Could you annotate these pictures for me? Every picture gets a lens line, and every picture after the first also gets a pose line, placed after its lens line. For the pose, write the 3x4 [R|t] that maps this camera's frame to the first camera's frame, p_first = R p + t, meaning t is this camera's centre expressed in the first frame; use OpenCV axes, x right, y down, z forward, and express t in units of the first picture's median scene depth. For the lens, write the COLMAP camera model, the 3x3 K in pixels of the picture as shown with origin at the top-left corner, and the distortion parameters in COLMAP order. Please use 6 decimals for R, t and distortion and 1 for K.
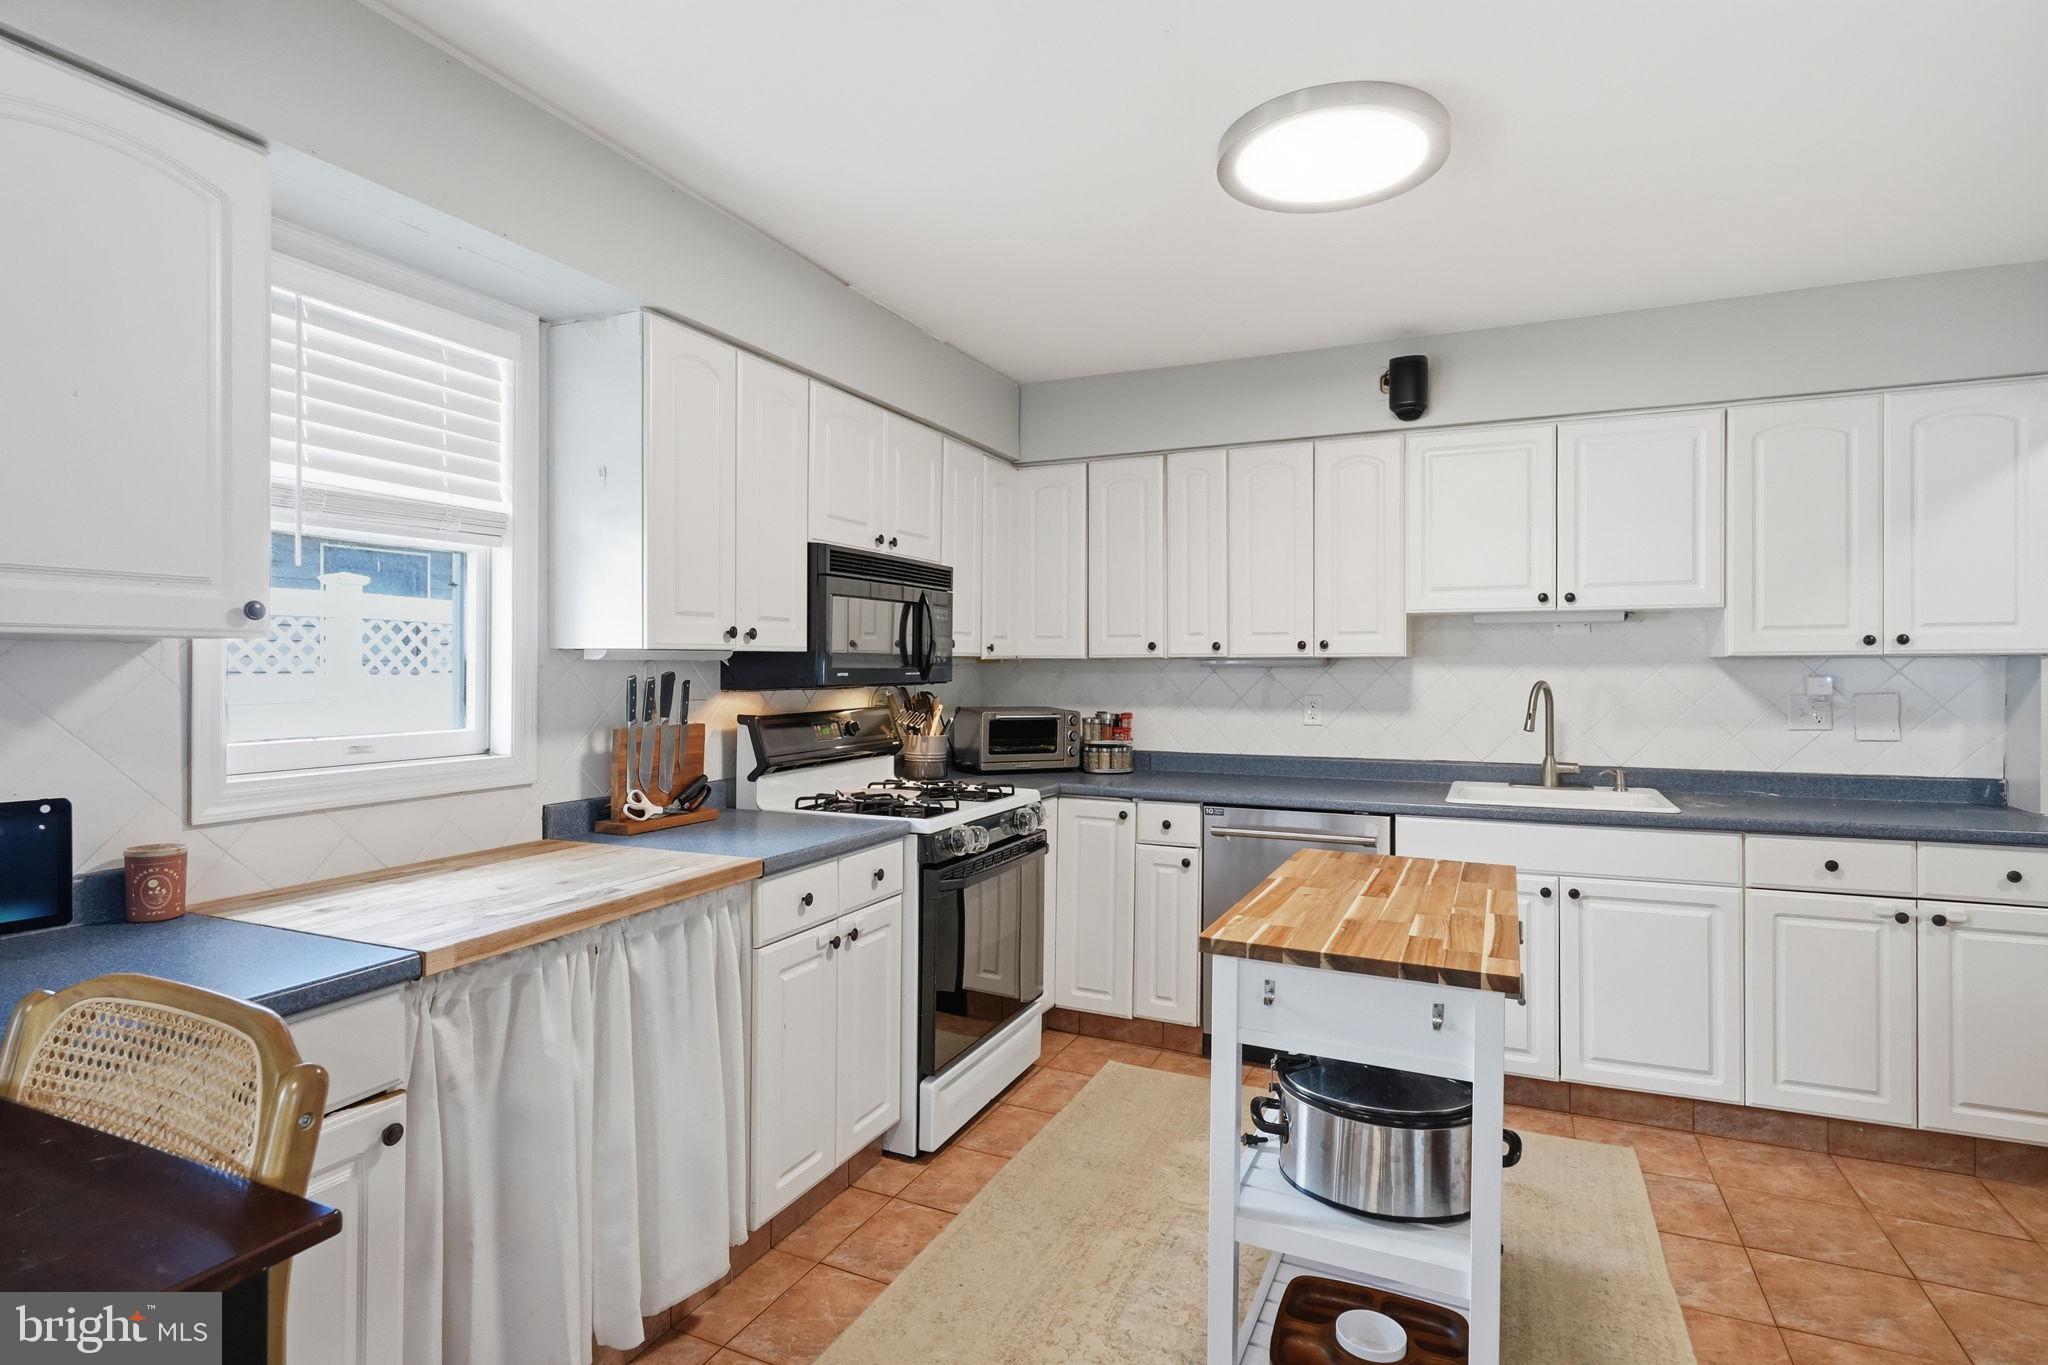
lens RADIAL K [[1023.2, 0, 978.0], [0, 1023.2, 686.8], [0, 0, 1]] dist [0.000261, -0.000802]
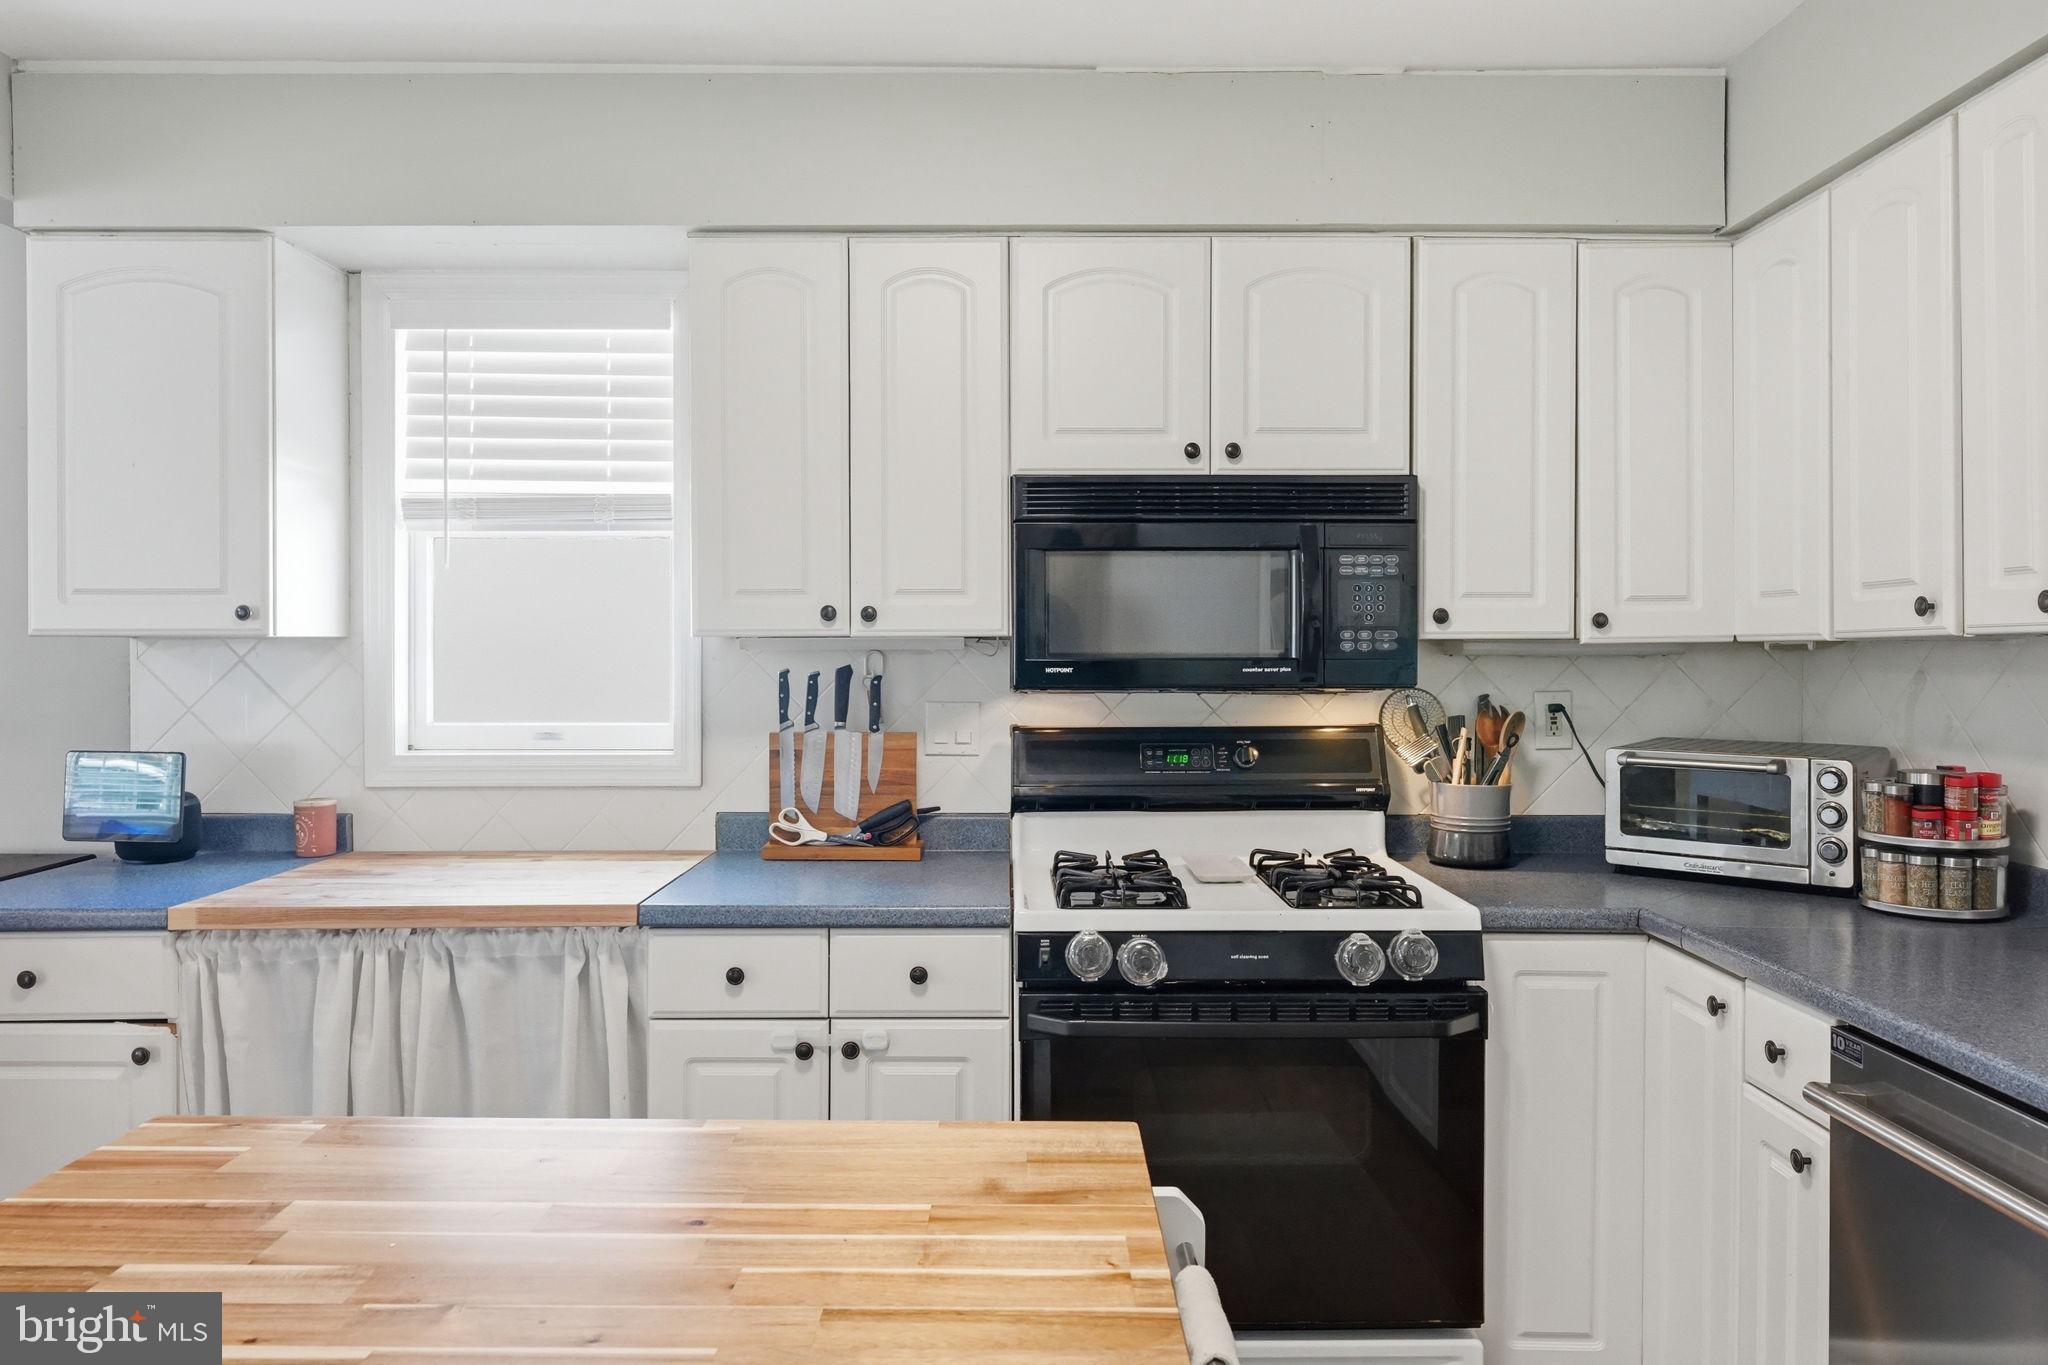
lens RADIAL K [[1319.5, 0, 1023.3], [0, 1319.5, 665.5], [0, 0, 1]] dist [-0.003465, -0.003476]
pose [[0.449186, 0.008058, -0.893402, 0.689618], [-0.016972, 0.999856, 0.000485, -0.016879], [0.893277, 0.014945, 0.449258, 0.678566]]
